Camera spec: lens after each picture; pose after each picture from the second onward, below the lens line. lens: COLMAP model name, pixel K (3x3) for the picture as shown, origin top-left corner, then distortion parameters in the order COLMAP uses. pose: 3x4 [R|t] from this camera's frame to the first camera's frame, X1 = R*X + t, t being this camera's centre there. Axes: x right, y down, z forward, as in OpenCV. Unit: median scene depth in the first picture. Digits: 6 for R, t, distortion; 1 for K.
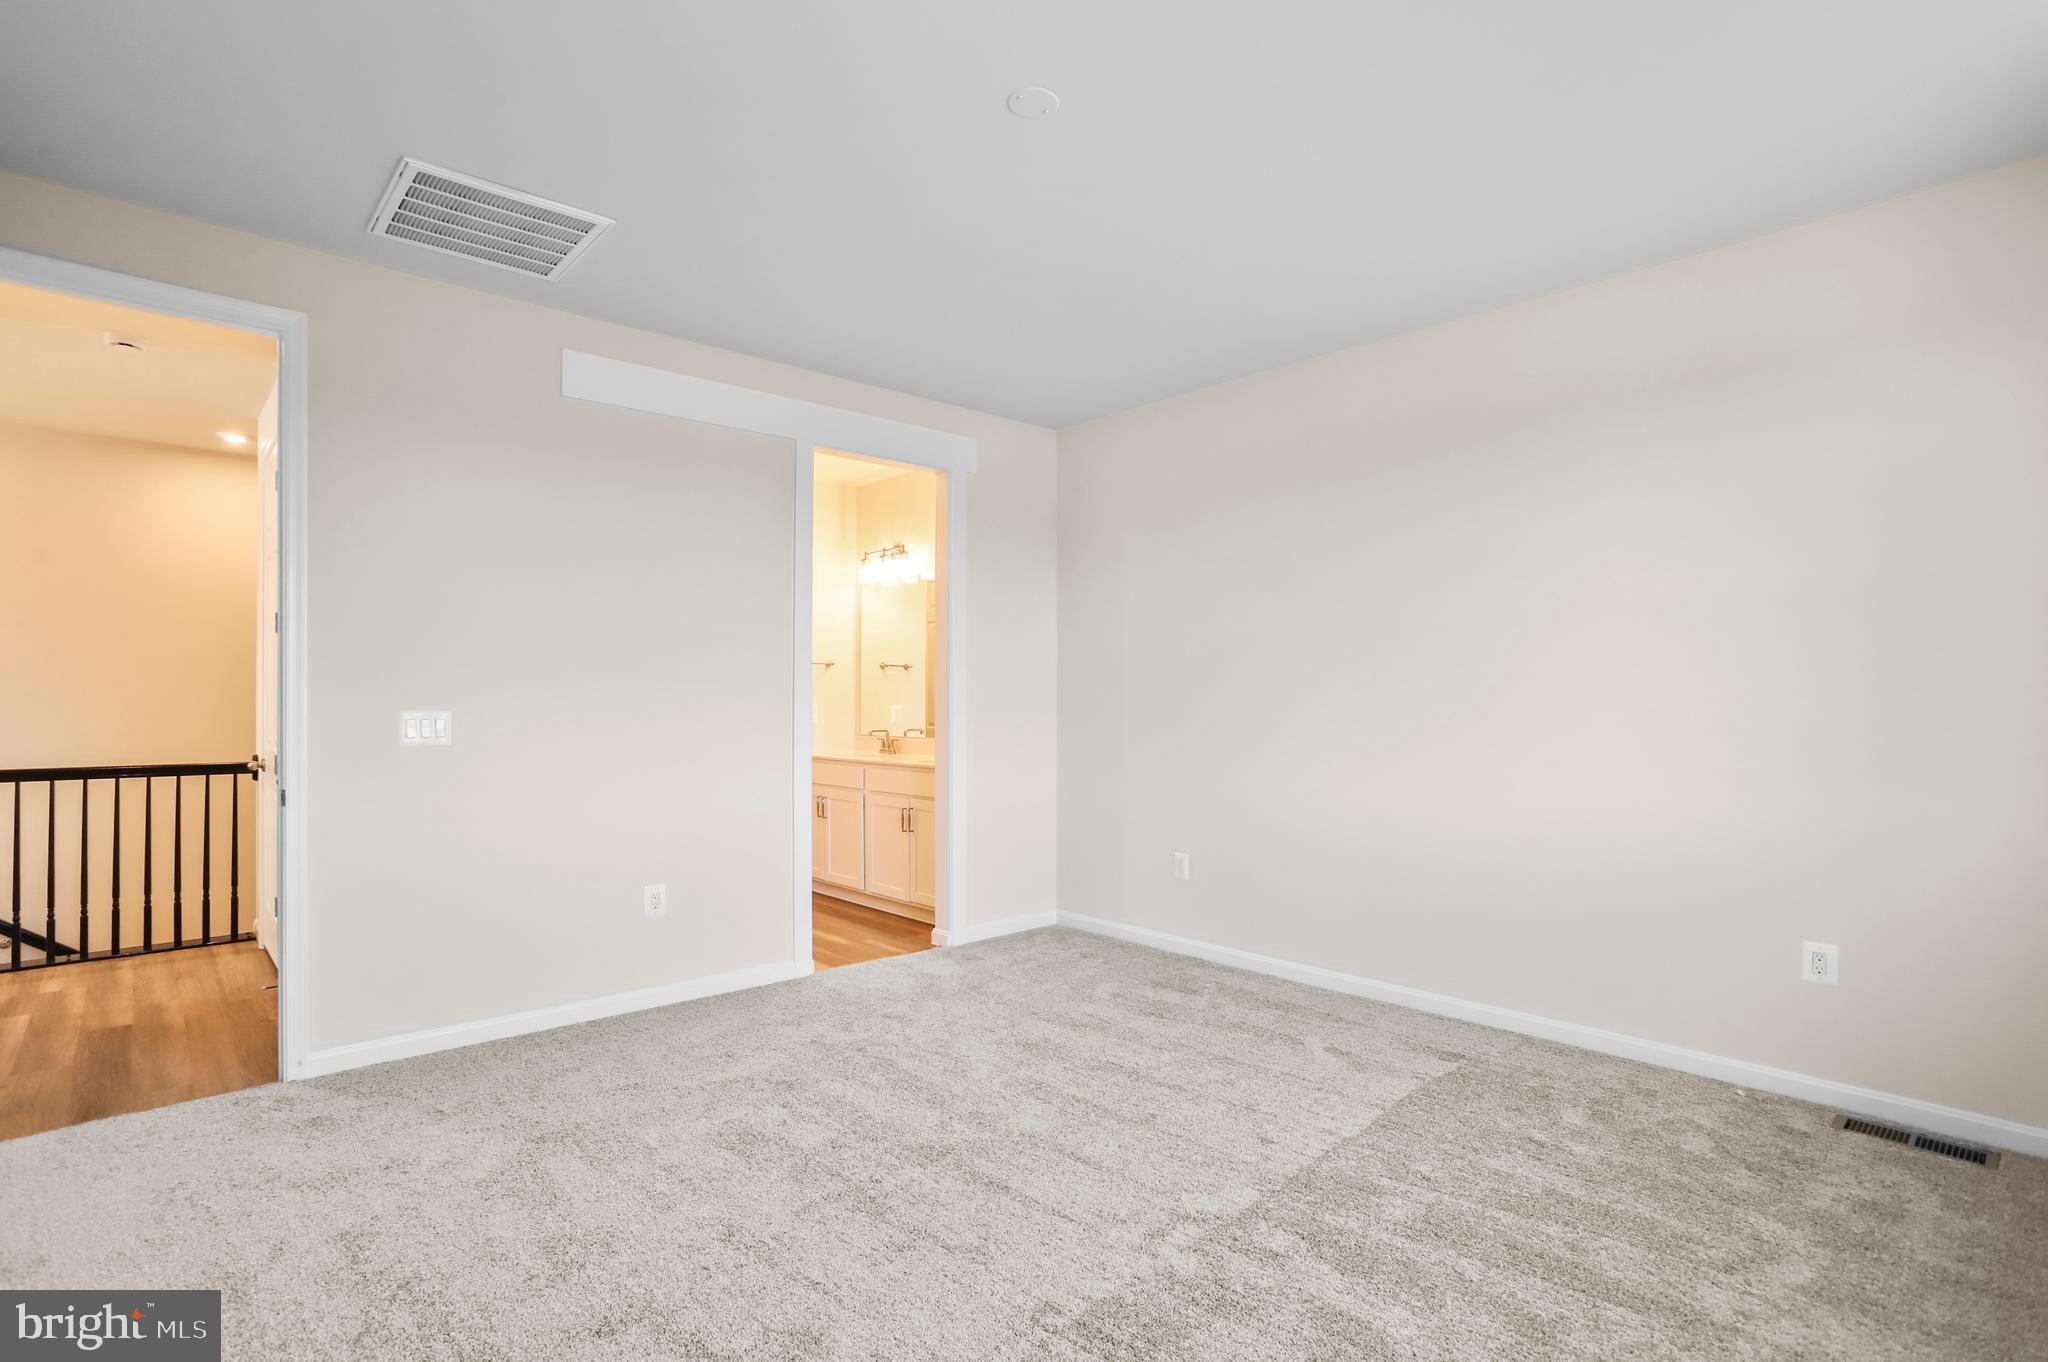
lens RADIAL K [[1014.8, 0, 1024.7], [0, 1014.8, 697.8], [0, 0, 1]] dist [-0.031686, 0.000482]
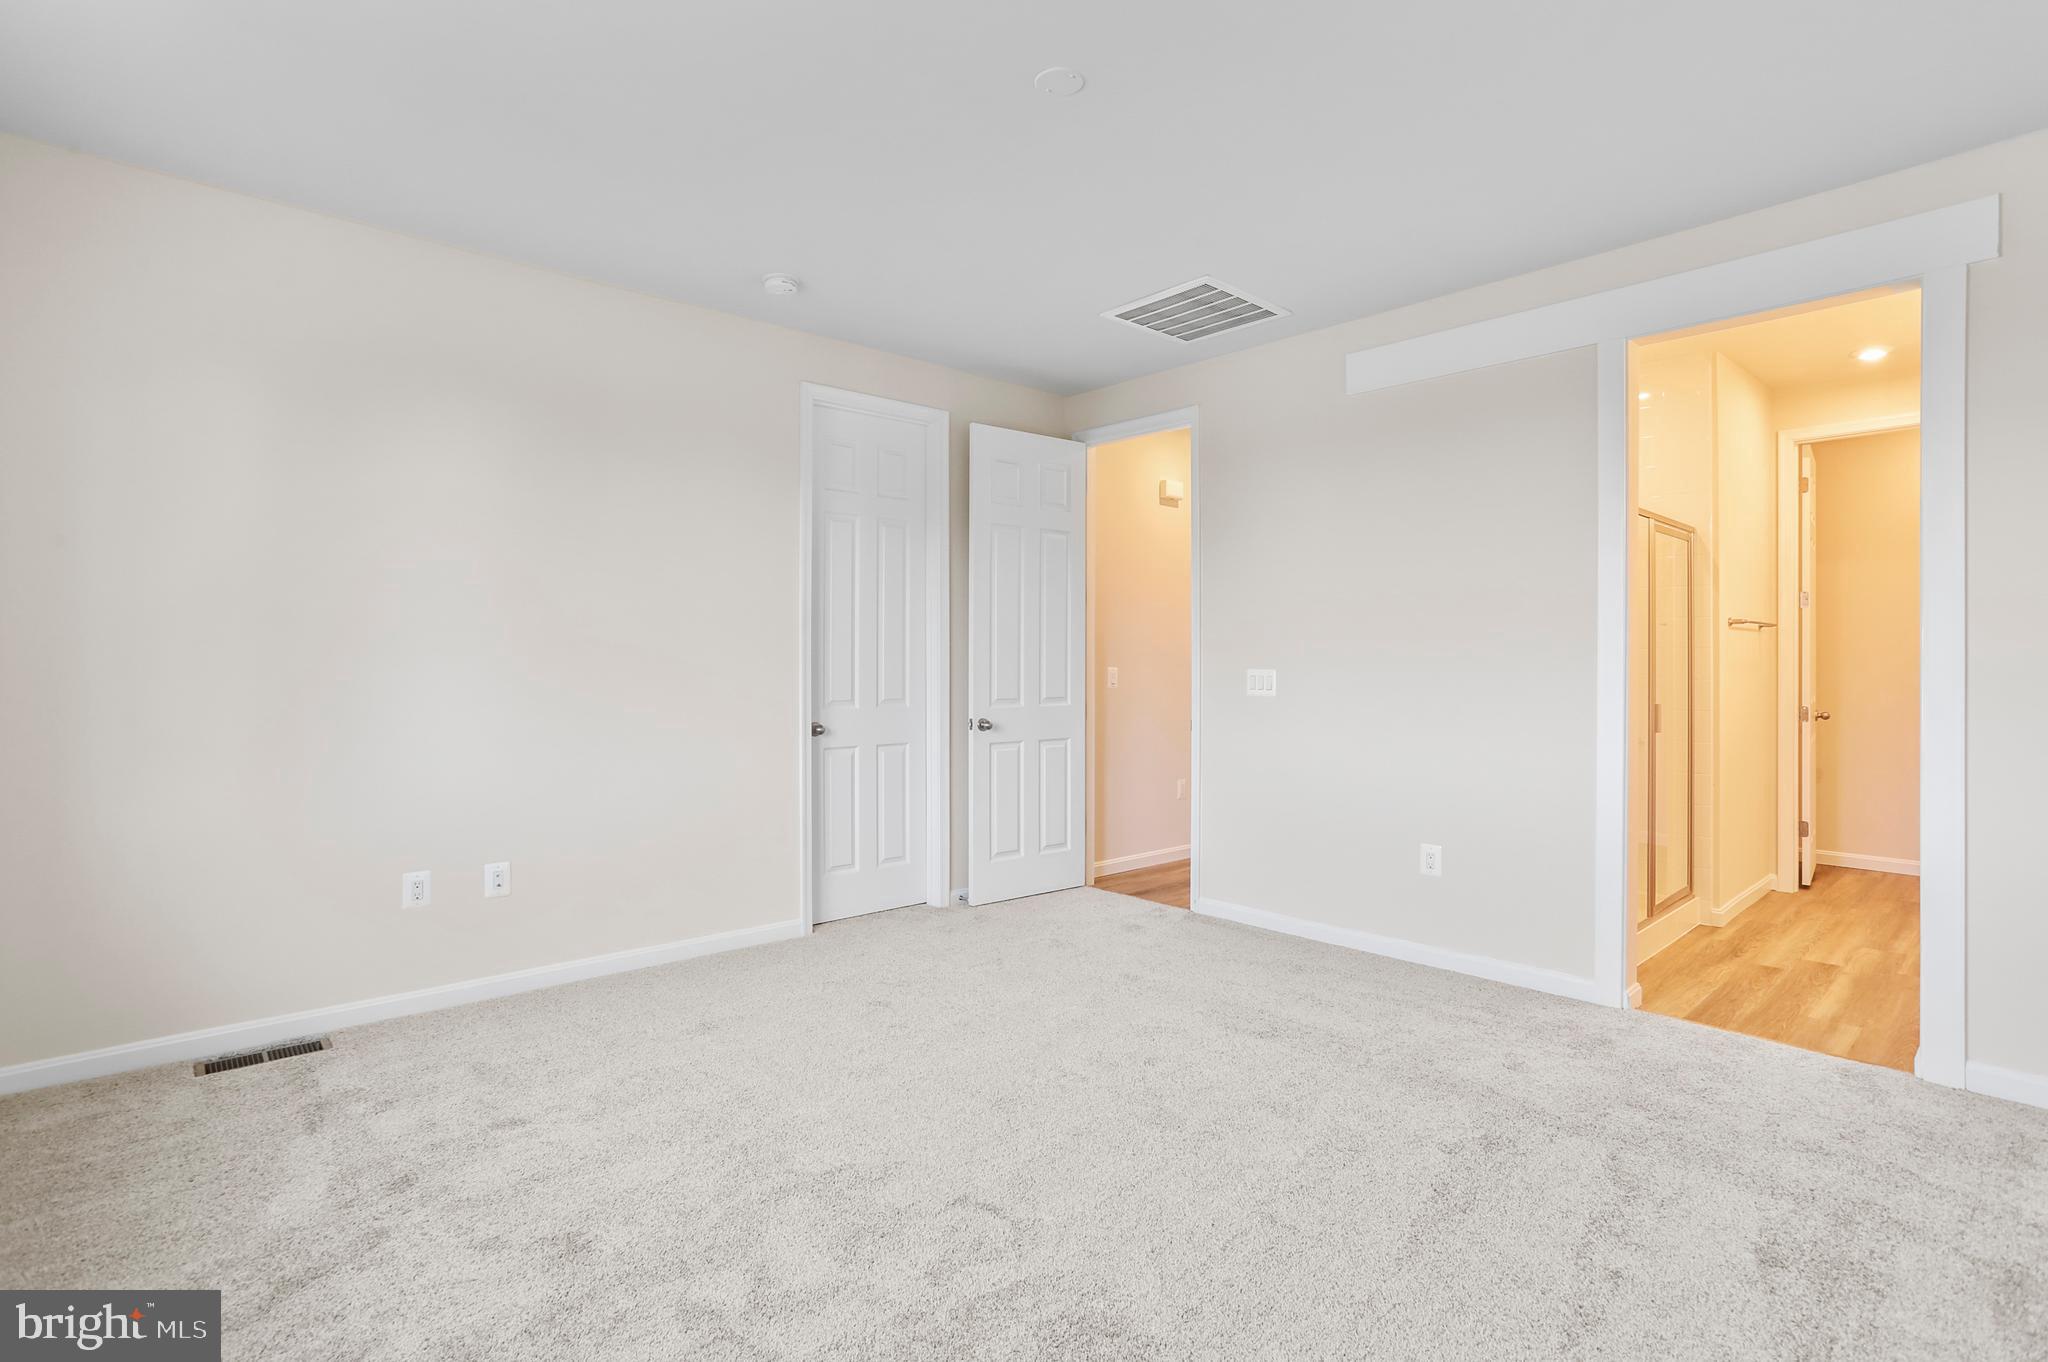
lens RADIAL K [[989.9, 0, 1027.4], [0, 989.9, 647.6], [0, 0, 1]] dist [0.001502, 0.000573]
pose [[0.017424, -0.013680, -0.999755, 0.515004], [-0.000894, 0.999906, -0.013698, 0.001660], [0.999848, 0.001133, 0.017410, 0.479000]]
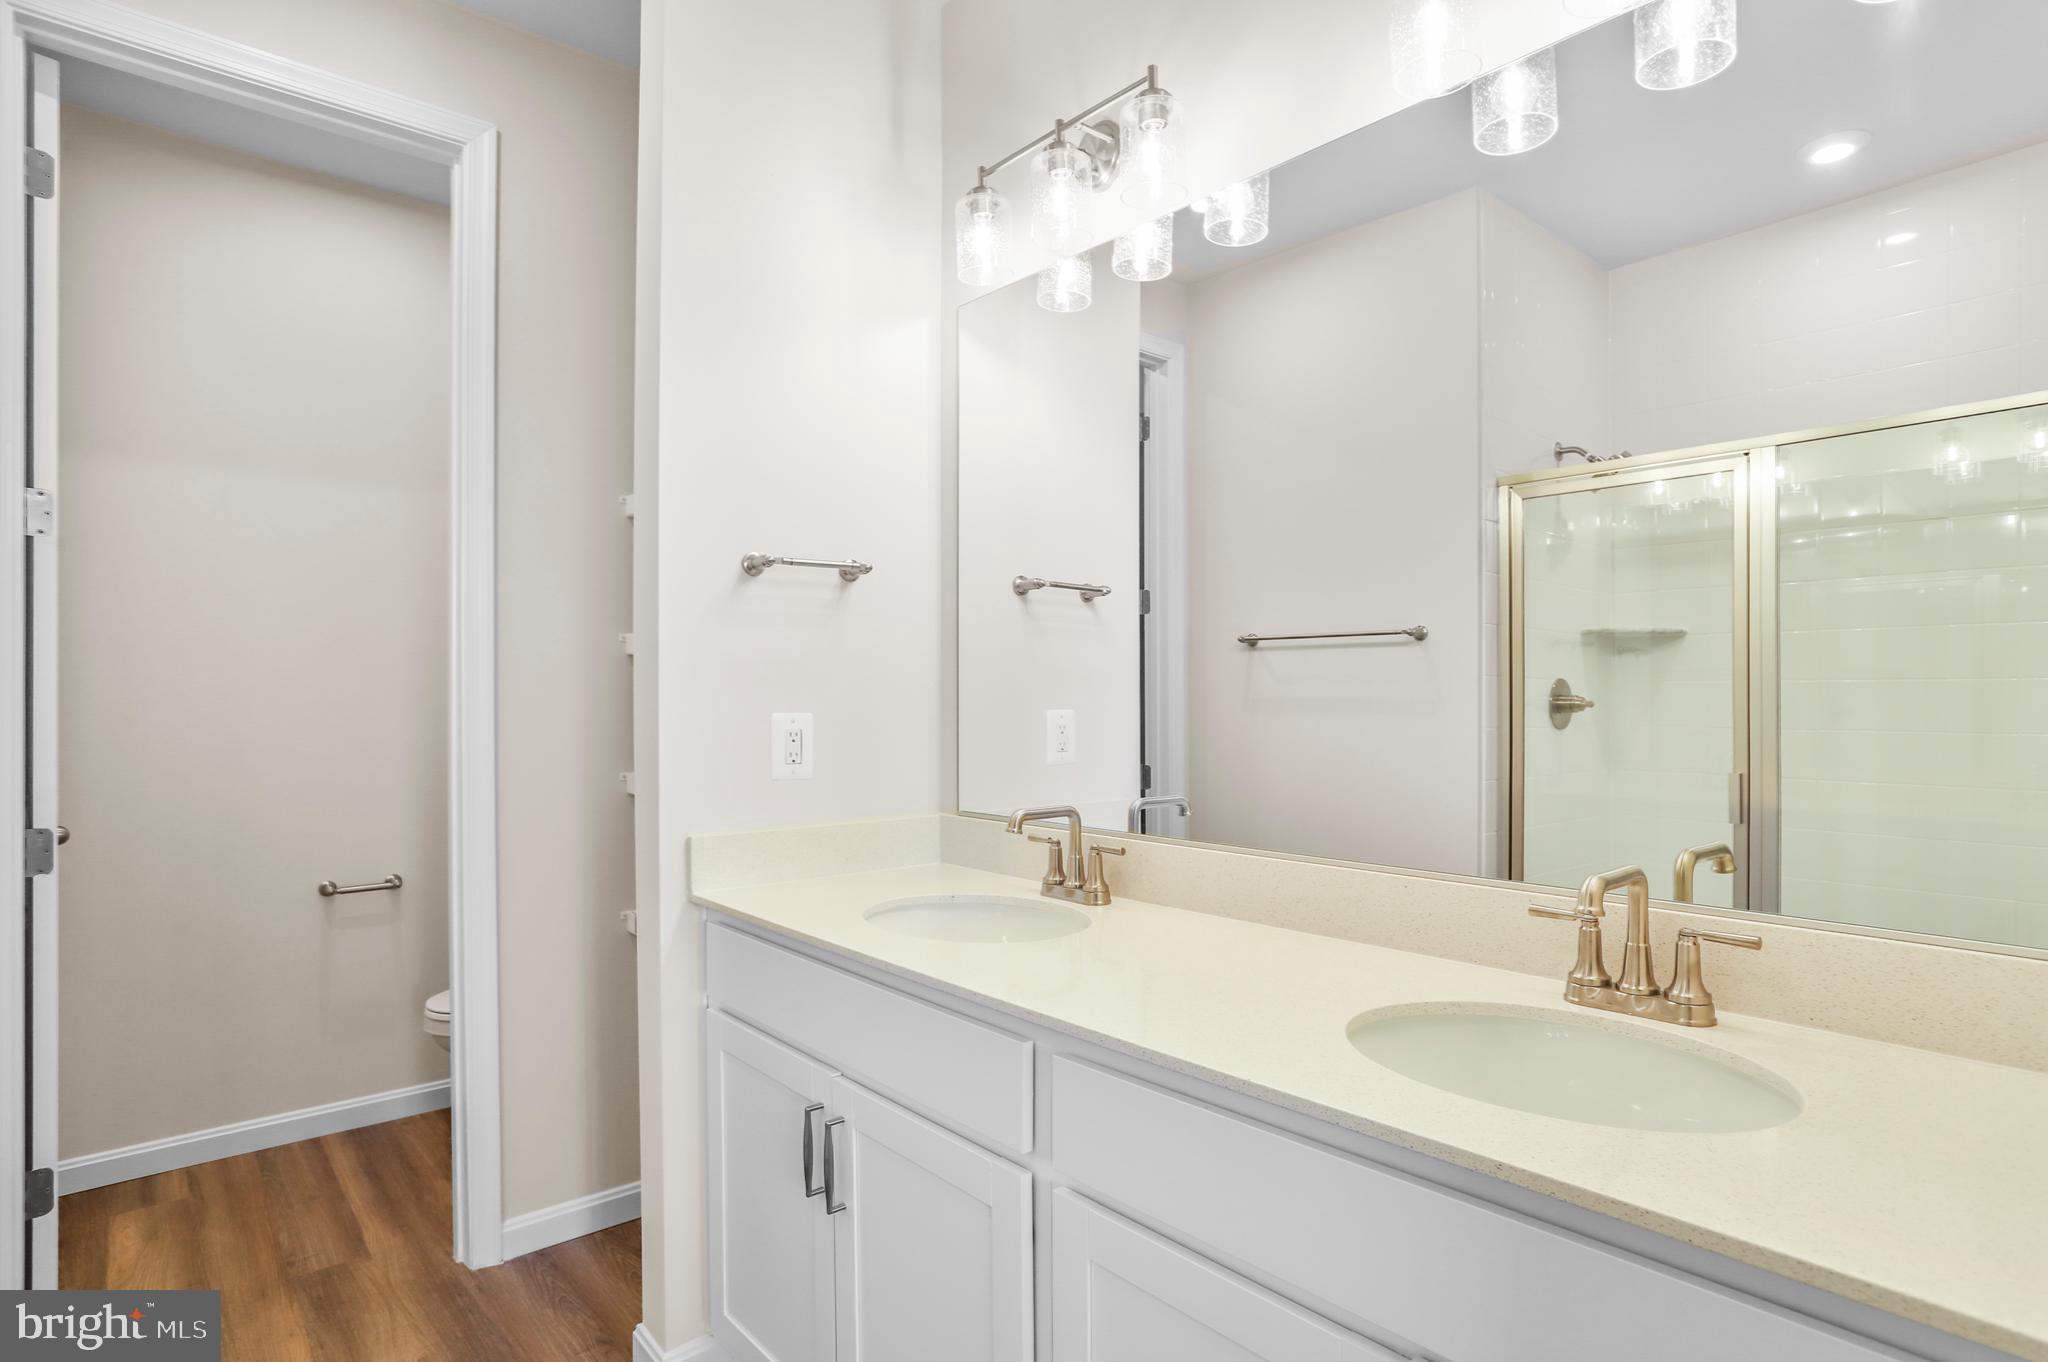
lens RADIAL K [[1119.5, 0, 1025.6], [0, 1119.5, 699.6], [0, 0, 1]] dist [-0.045124, 0.039652]
pose [[0.998684, -0.007114, -0.050782, -0.179914], [0.007557, 0.999935, 0.008539, 0.001562], [0.050718, -0.008911, 0.998673, 0.960848]]
